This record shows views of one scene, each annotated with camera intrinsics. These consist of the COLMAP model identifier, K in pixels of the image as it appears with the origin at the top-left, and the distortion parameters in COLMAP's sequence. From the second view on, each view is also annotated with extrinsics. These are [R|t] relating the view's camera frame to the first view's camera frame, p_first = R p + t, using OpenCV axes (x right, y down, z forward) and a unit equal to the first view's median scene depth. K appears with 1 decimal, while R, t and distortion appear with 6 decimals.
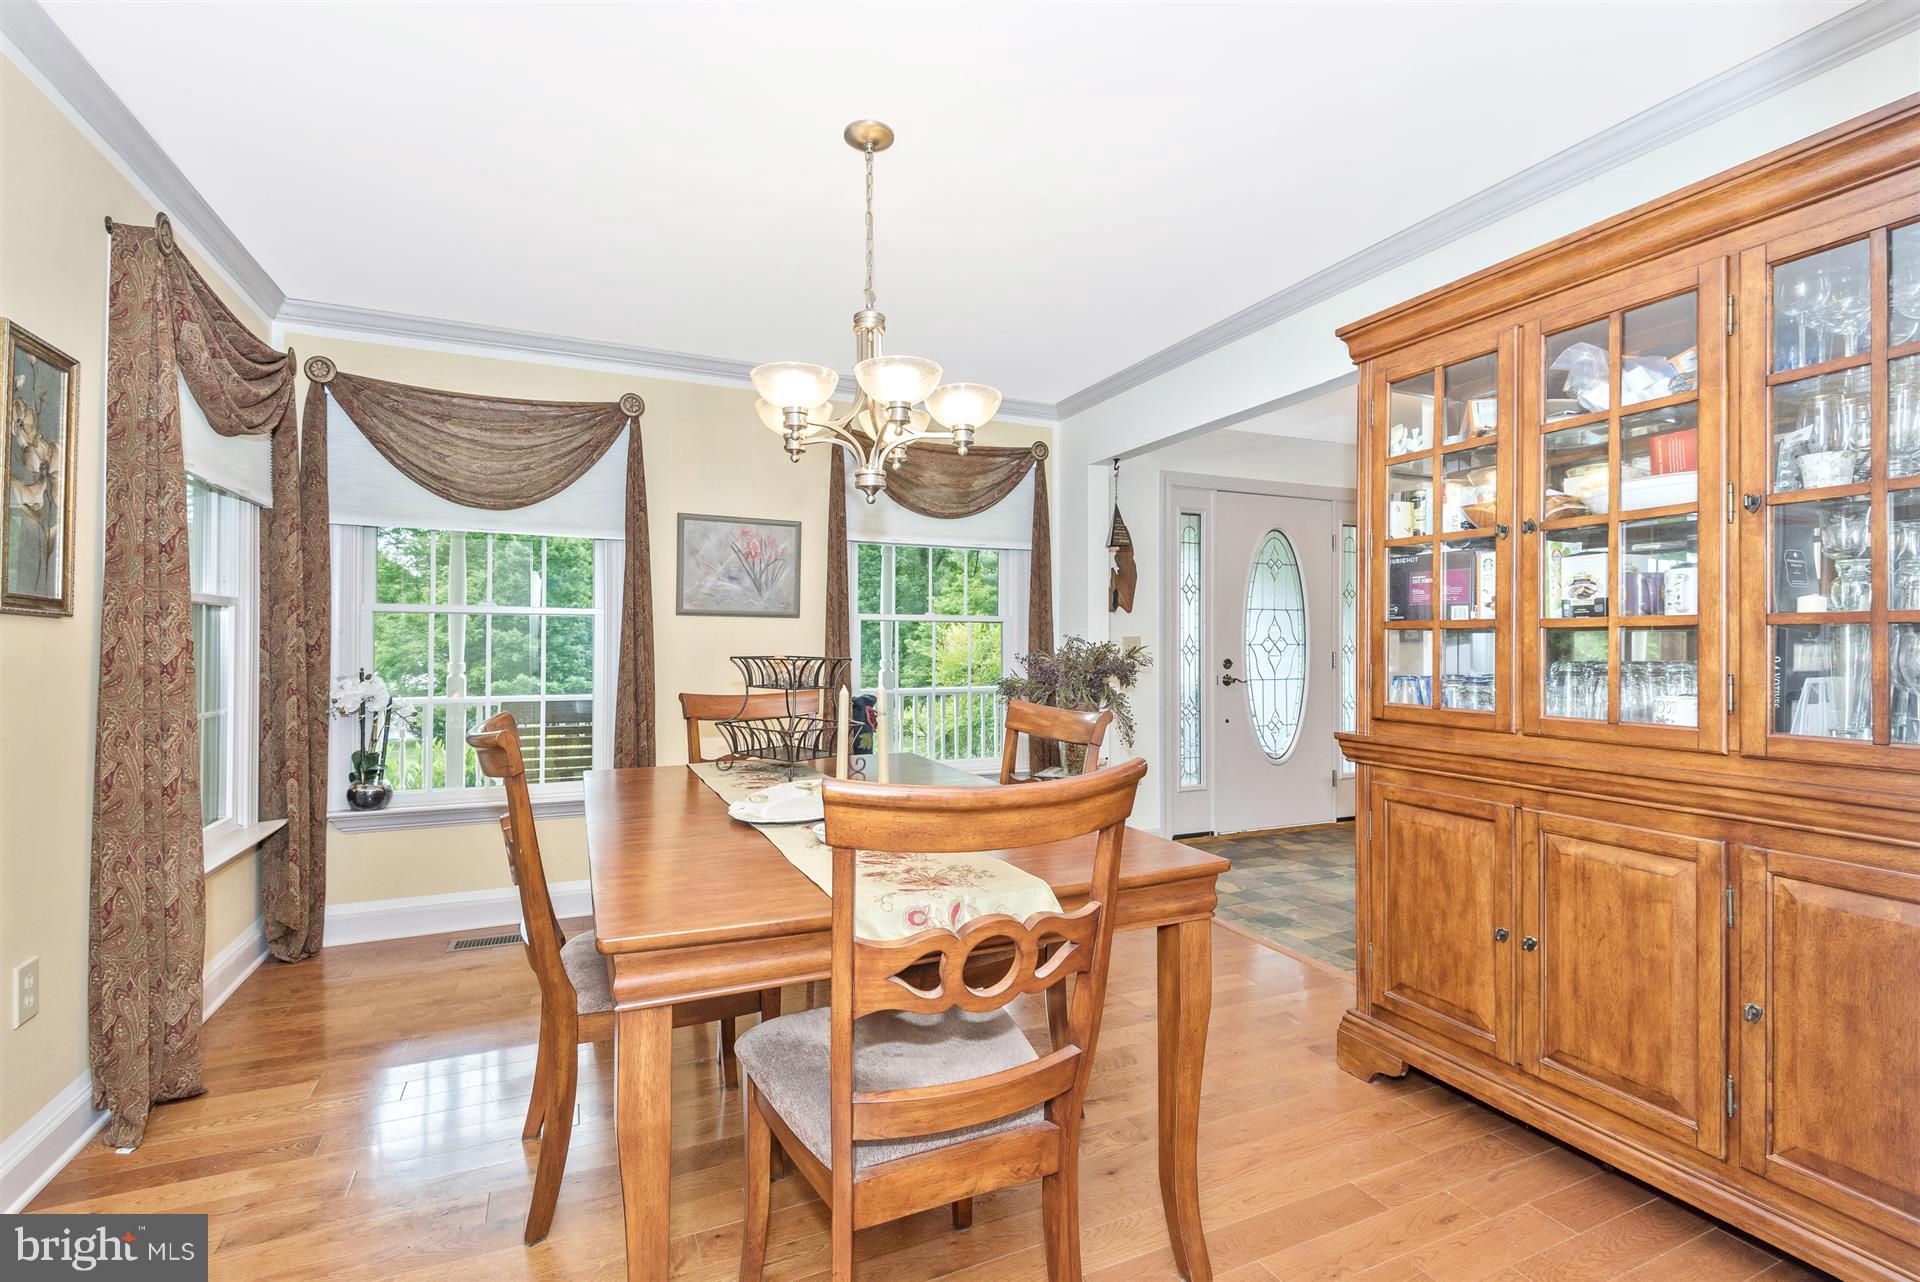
lens RADIAL K [[872.9, 0, 954.7], [0, 872.9, 636.8], [0, 0, 1]] dist [0.013722, -0.008356]
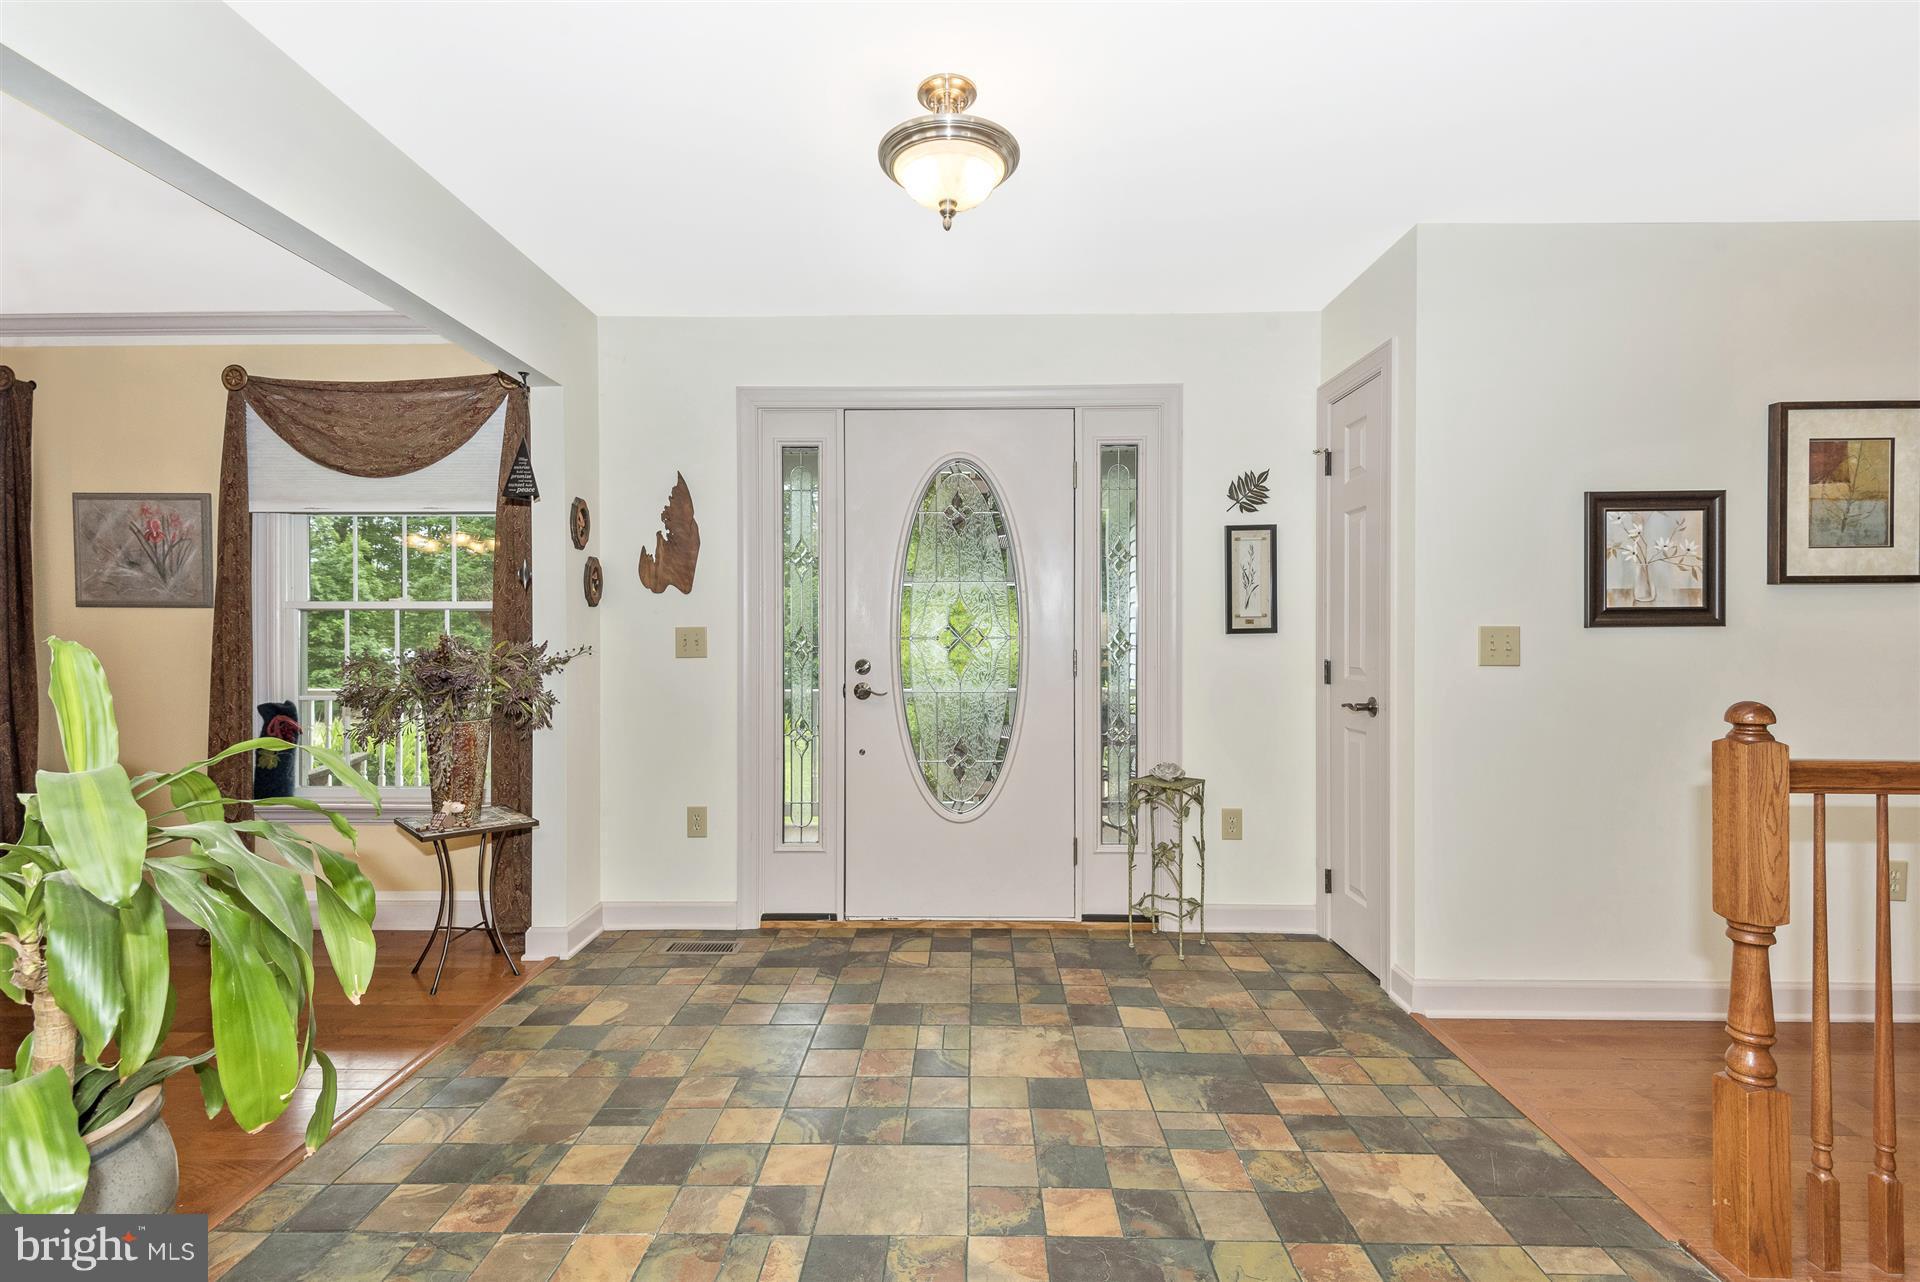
lens RADIAL K [[872.9, 0, 966.4], [0, 872.9, 638.5], [0, 0, 1]] dist [0.013722, -0.008356]
pose [[0.906156, -0.000567, -0.422944, 0.864360], [0.005114, 0.999941, 0.009617, 0.003634], [0.422914, -0.010877, 0.906105, 0.551012]]
